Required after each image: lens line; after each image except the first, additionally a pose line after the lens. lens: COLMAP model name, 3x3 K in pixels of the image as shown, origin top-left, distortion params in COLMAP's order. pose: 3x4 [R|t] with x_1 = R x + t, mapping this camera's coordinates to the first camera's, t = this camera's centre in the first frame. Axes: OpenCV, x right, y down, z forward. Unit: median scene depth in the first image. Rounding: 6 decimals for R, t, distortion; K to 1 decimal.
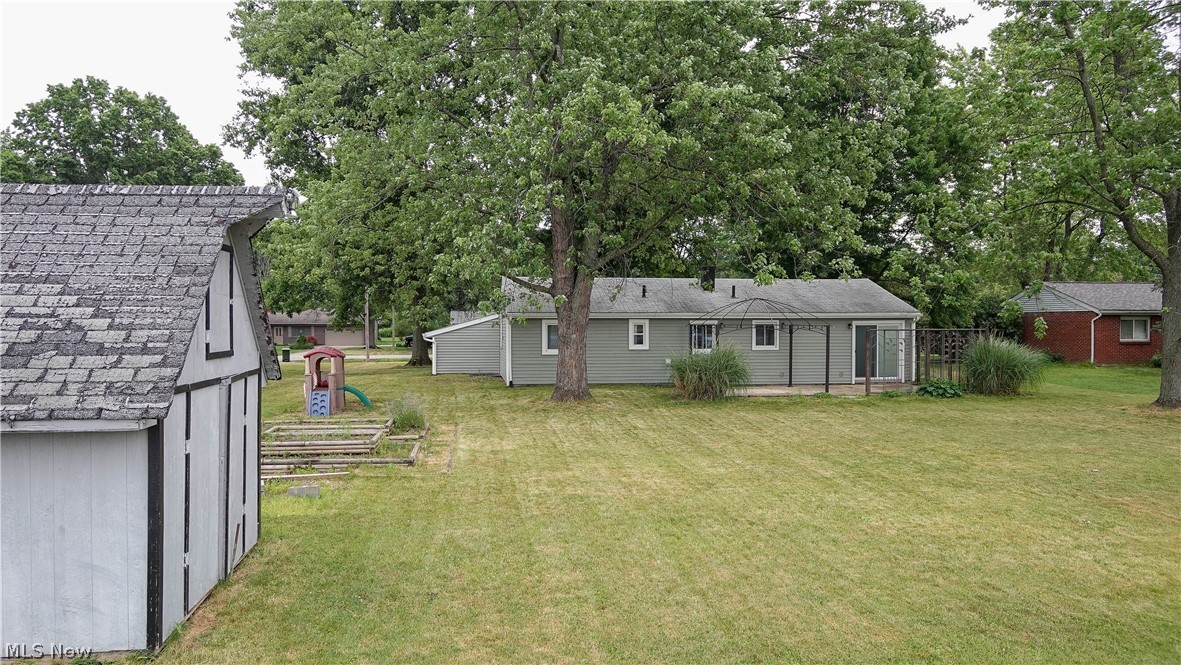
lens RADIAL K [[849.7, 0, 590.4], [0, 849.7, 348.3], [0, 0, 1]] dist [0.001934, -0.001319]
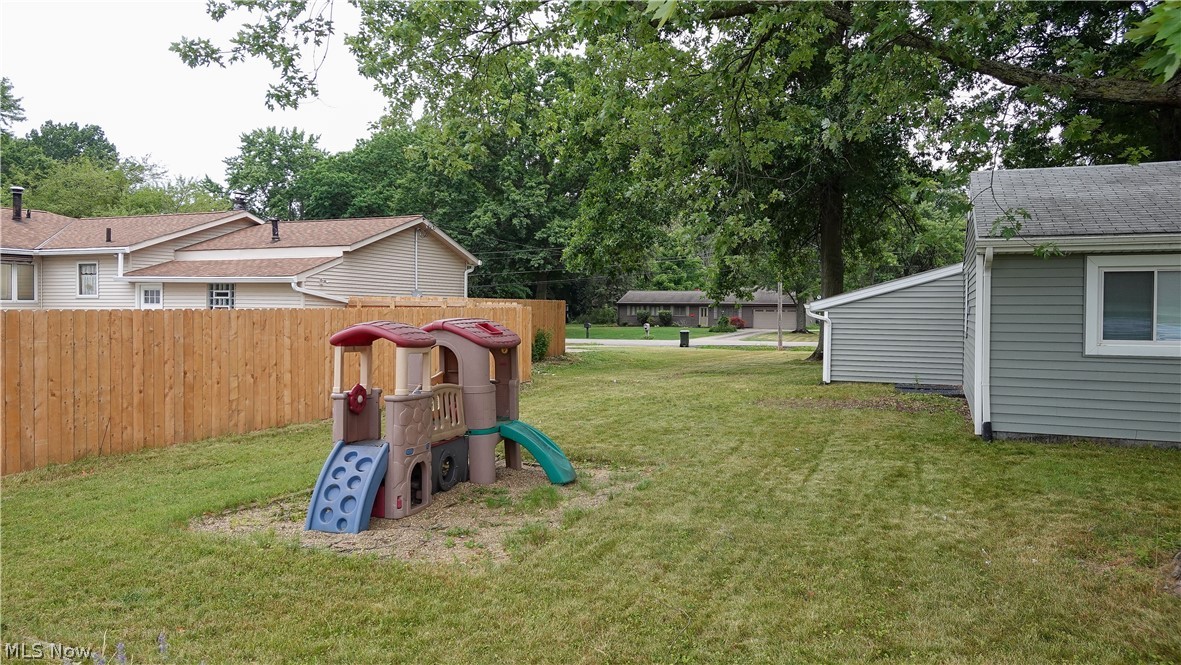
lens RADIAL K [[849.9, 0, 590.5], [0, 849.9, 332.5], [0, 0, 1]] dist [-0.007690, -0.000982]
pose [[0.862122, 0.023185, -0.506169, -0.061646], [-0.023897, 0.999701, 0.005088, 0.001313], [0.506136, 0.007710, 0.862419, 0.646258]]
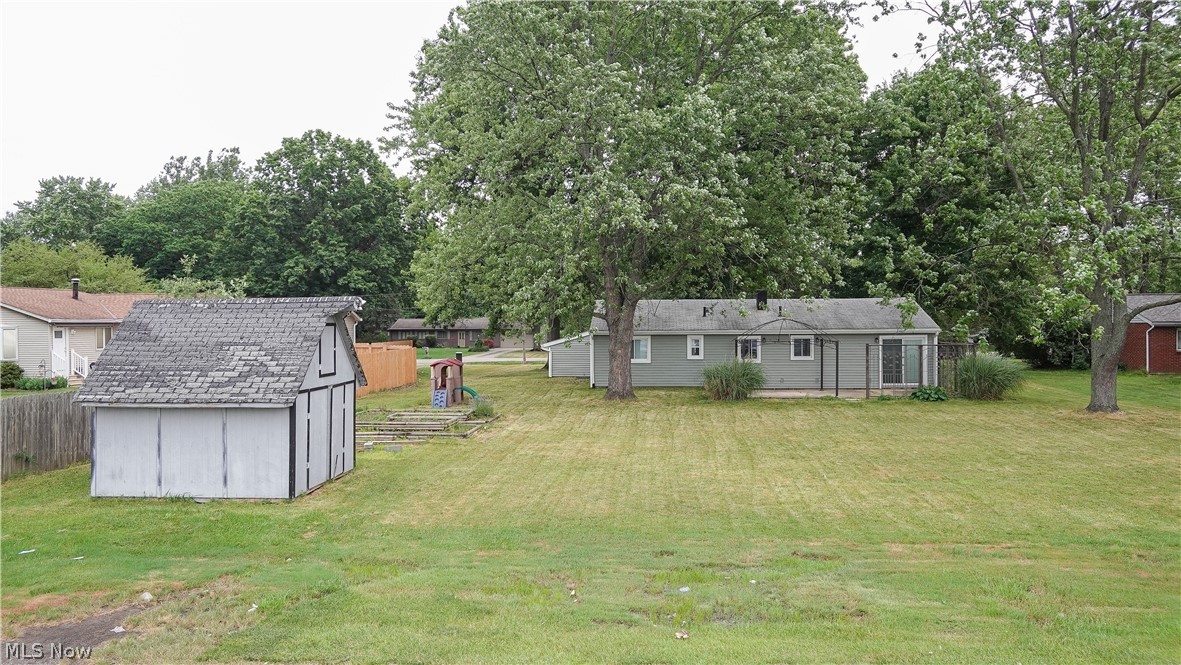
lens RADIAL K [[849.9, 0, 590.5], [0, 849.9, 332.5], [0, 0, 1]] dist [-0.007690, -0.000982]
pose [[0.975466, -0.002883, -0.220131, 0.201736], [-0.000807, 0.999861, -0.016671, -0.018822], [0.220148, 0.016440, 0.975328, -0.279457]]
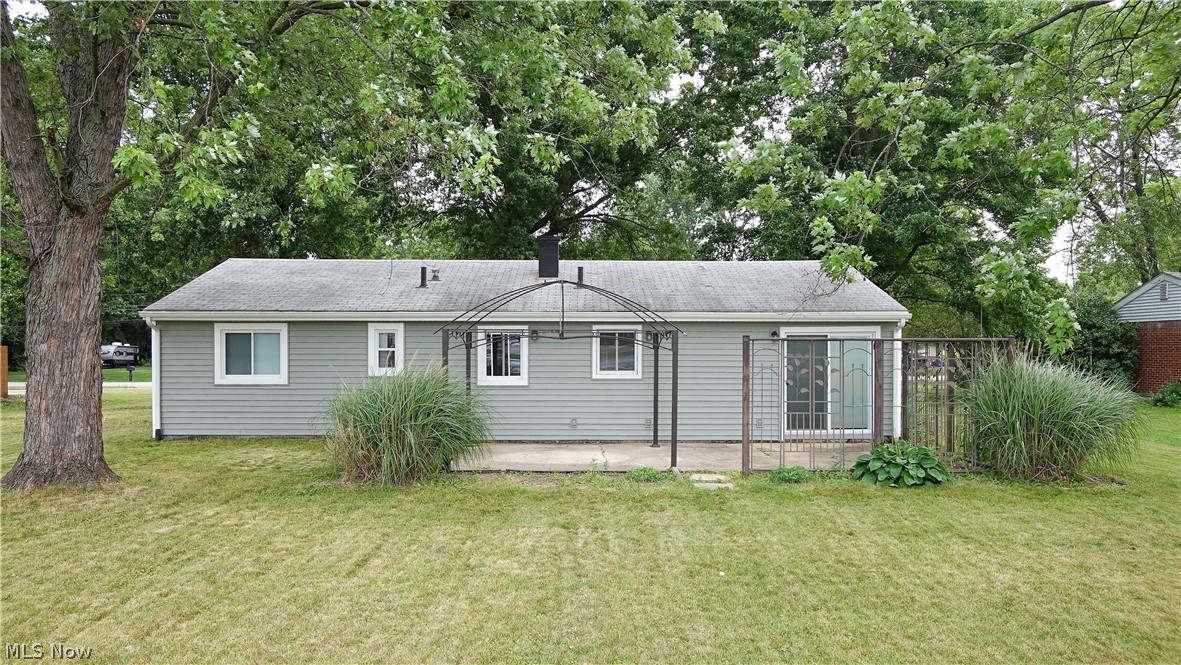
lens RADIAL K [[868.3, 0, 596.7], [0, 868.3, 333.4], [0, 0, 1]] dist [-0.007117, -0.001680]
pose [[0.992957, 0.000342, -0.118479, 0.294280], [-0.005693, 0.998978, -0.044831, -0.002162], [0.118343, 0.045190, 0.991944, 0.490711]]
